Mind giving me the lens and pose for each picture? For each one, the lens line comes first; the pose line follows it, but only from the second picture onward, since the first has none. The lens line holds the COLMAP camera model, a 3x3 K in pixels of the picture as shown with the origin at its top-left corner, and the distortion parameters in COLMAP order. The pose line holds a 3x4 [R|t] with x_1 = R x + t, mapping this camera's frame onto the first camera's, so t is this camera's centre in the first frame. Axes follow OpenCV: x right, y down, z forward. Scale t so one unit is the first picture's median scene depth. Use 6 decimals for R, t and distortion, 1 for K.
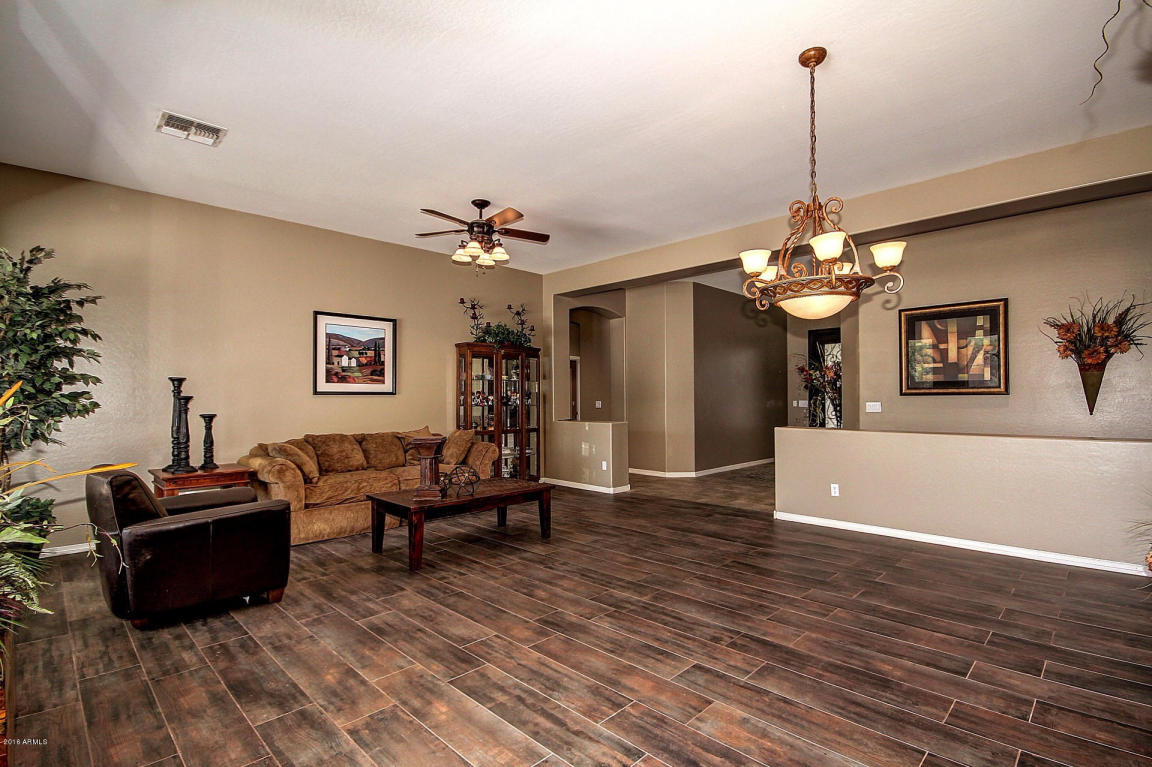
lens RADIAL K [[542.2, 0, 577.3], [0, 542.2, 394.4], [0, 0, 1]] dist [-0.000570, -0.000201]
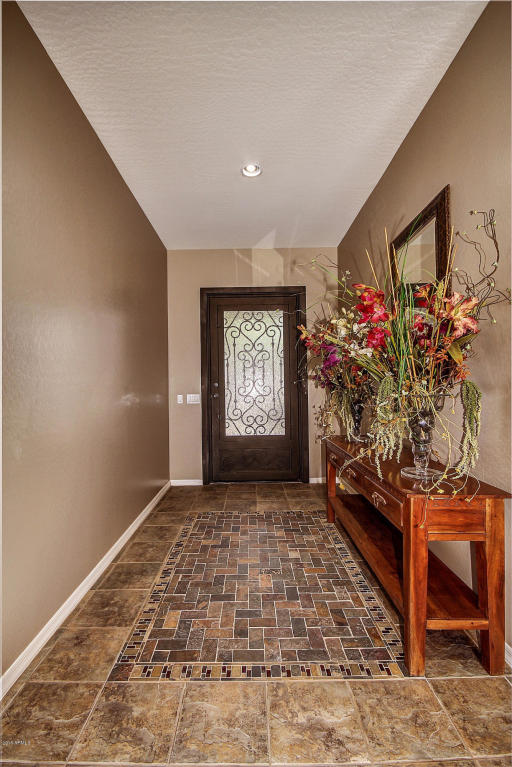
lens RADIAL K [[361.0, 0, 244.3], [0, 361.0, 380.7], [0, 0, 1]] dist [-0.000570, -0.000201]
pose [[0.715793, 0.007134, 0.698277, 0.435048], [0.002154, 0.999921, -0.012424, 0.003171], [-0.698310, 0.010397, 0.715720, 1.786495]]
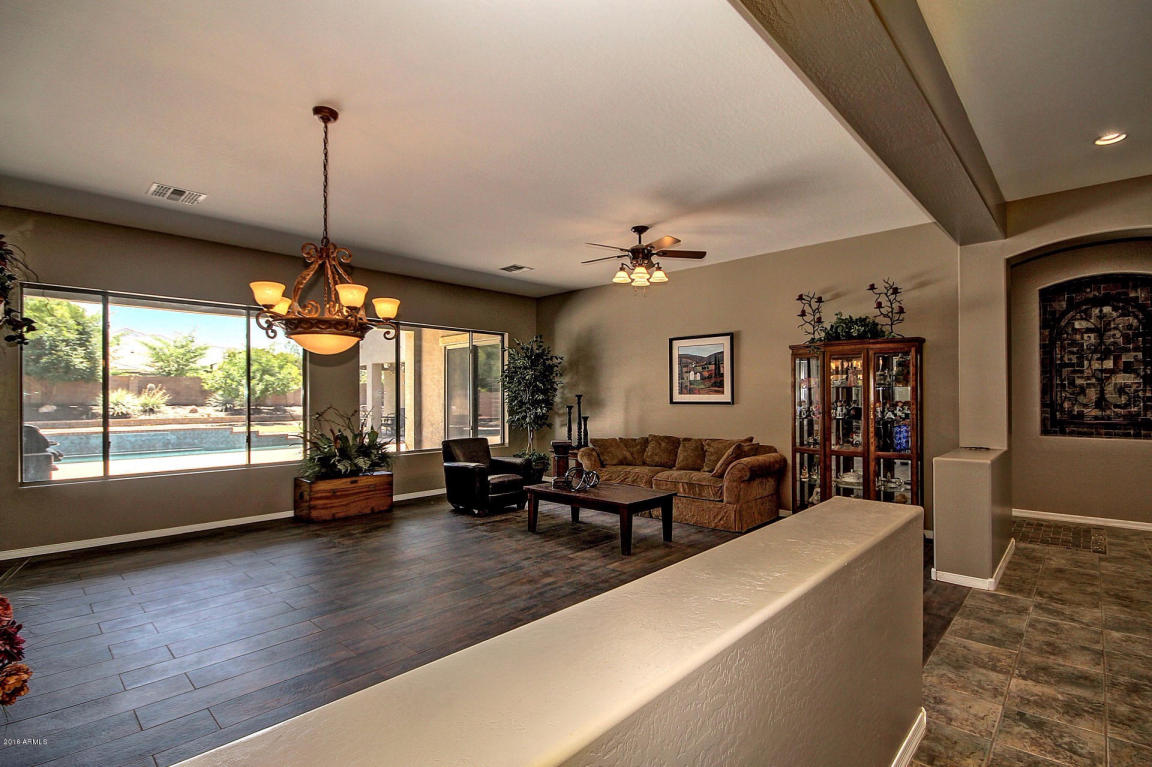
lens RADIAL K [[542.2, 0, 577.3], [0, 542.2, 394.4], [0, 0, 1]] dist [-0.000570, -0.000201]
pose [[0.024302, 0.000587, -0.999704, 1.166912], [0.014781, 0.999890, 0.000947, -0.039828], [0.999595, -0.014800, 0.024290, 1.114898]]
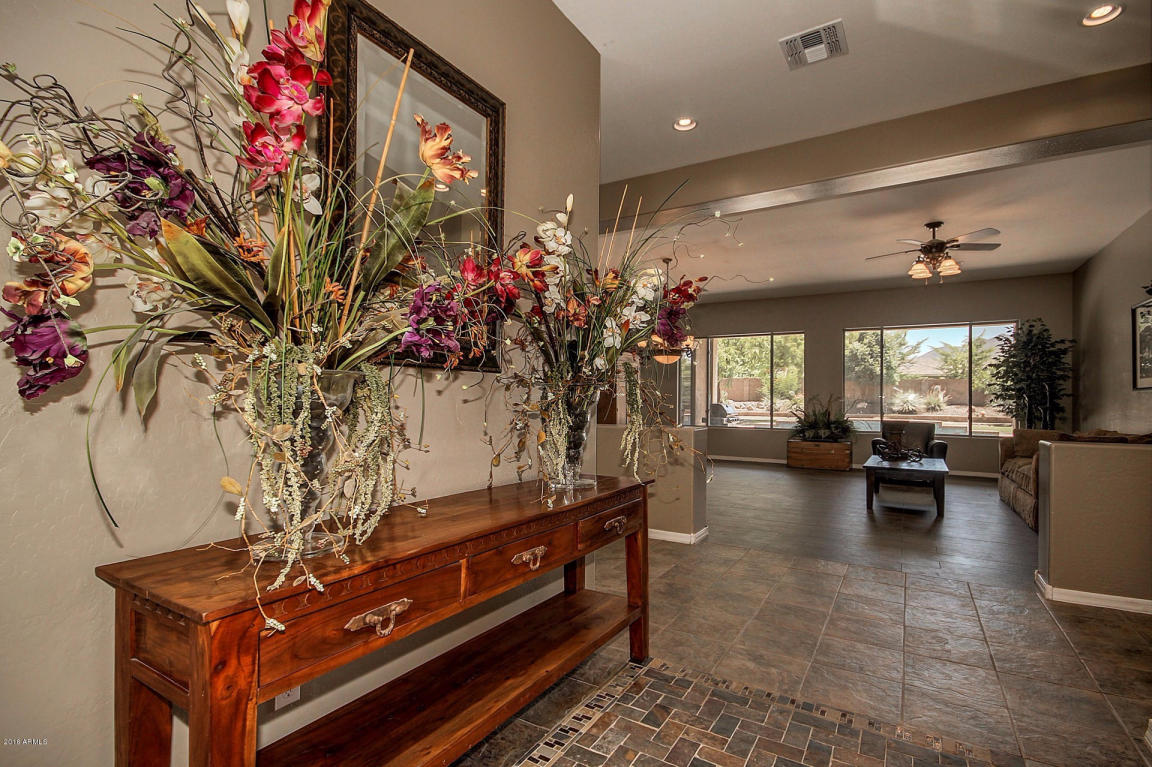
lens RADIAL K [[542.2, 0, 577.3], [0, 542.2, 394.4], [0, 0, 1]] dist [-0.000570, -0.000201]
pose [[-0.972452, -0.003989, -0.233067, 1.081870], [0.000202, 0.999839, -0.017954, 0.036440], [0.233102, -0.017507, -0.972295, 2.546916]]
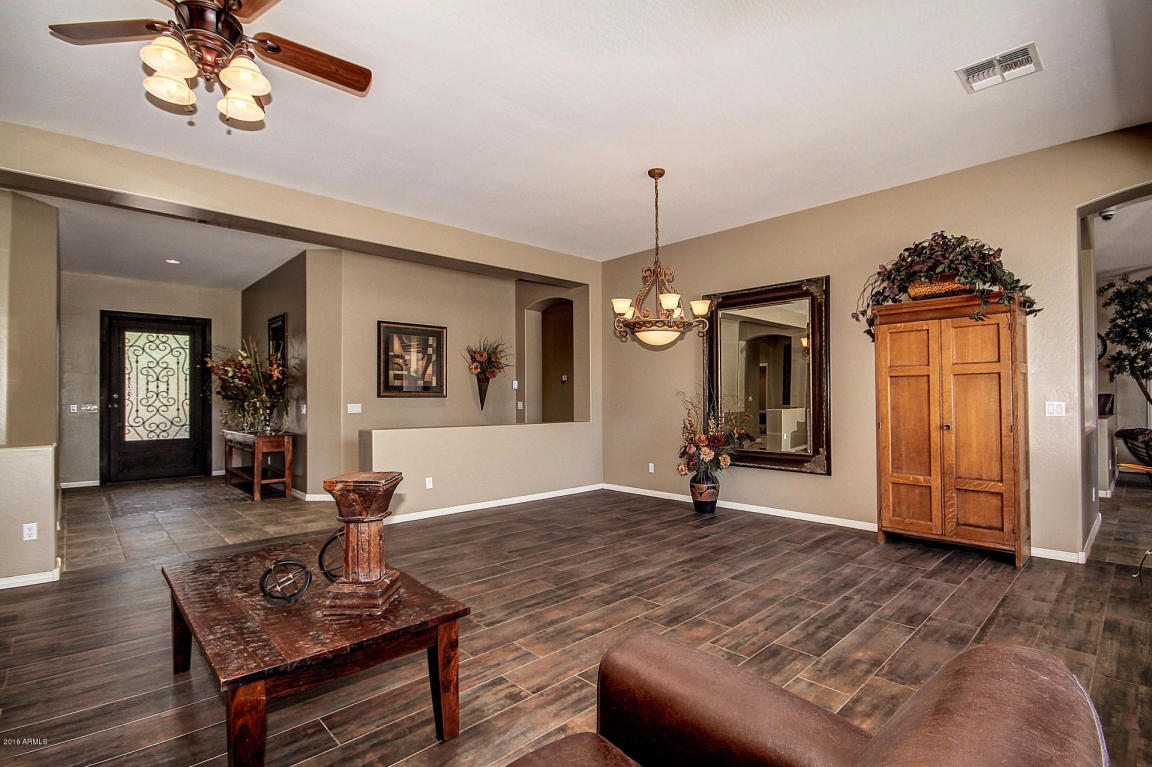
lens RADIAL K [[542.2, 0, 577.3], [0, 542.2, 394.4], [0, 0, 1]] dist [-0.000570, -0.000201]
pose [[0.029361, 0.014638, 0.999462, -0.820157], [-0.006217, 0.999876, -0.014461, 0.014720], [-0.999550, -0.005789, 0.029449, 0.886748]]
